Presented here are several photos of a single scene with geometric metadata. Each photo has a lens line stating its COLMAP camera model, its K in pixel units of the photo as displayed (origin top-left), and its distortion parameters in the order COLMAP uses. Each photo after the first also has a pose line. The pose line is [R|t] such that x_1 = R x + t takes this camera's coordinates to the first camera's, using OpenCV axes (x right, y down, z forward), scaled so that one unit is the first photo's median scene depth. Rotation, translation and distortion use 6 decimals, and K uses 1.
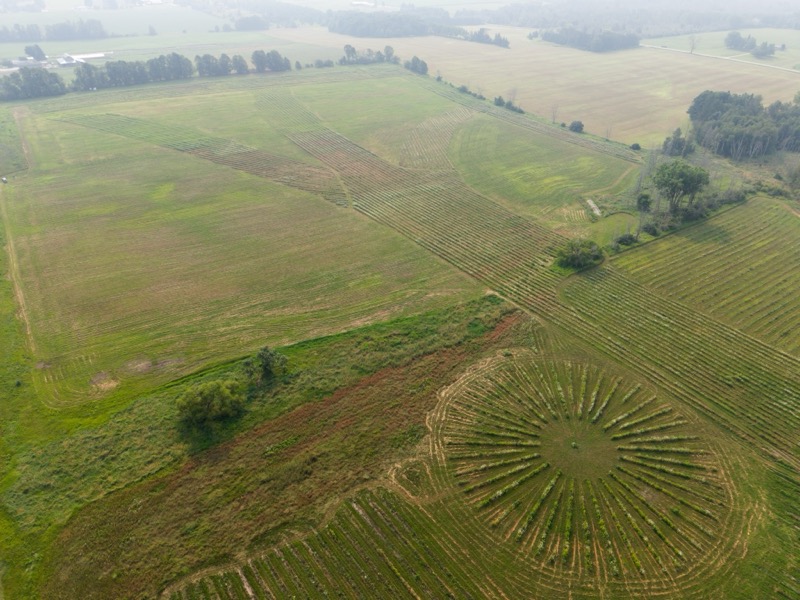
lens RADIAL K [[535.7, 0, 400.4], [0, 535.7, 299.3], [0, 0, 1]] dist [0.016618, -0.013555]
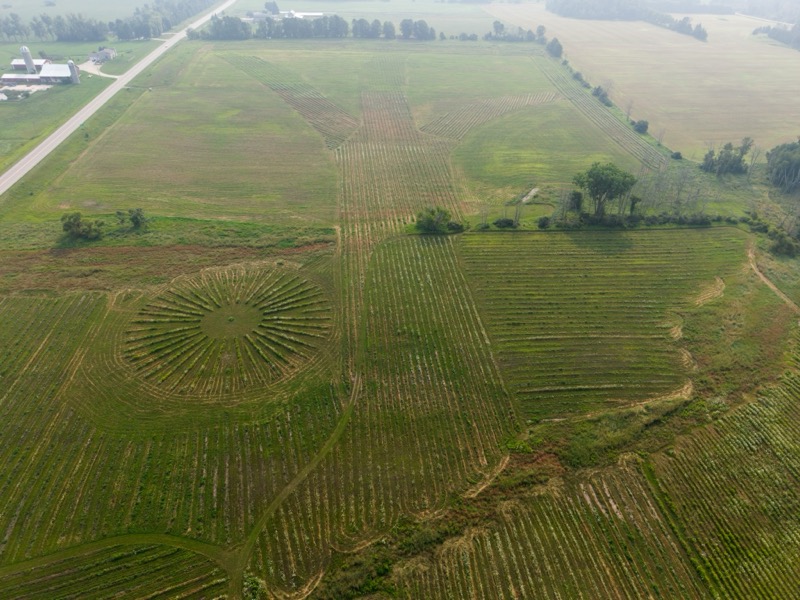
lens RADIAL K [[535.7, 0, 400.4], [0, 535.7, 299.3], [0, 0, 1]] dist [0.016618, -0.013555]
pose [[0.857831, 0.298190, -0.418579, 0.639885], [-0.283170, 0.953922, 0.099237, -0.014013], [0.428883, 0.033400, 0.902742, -0.014356]]
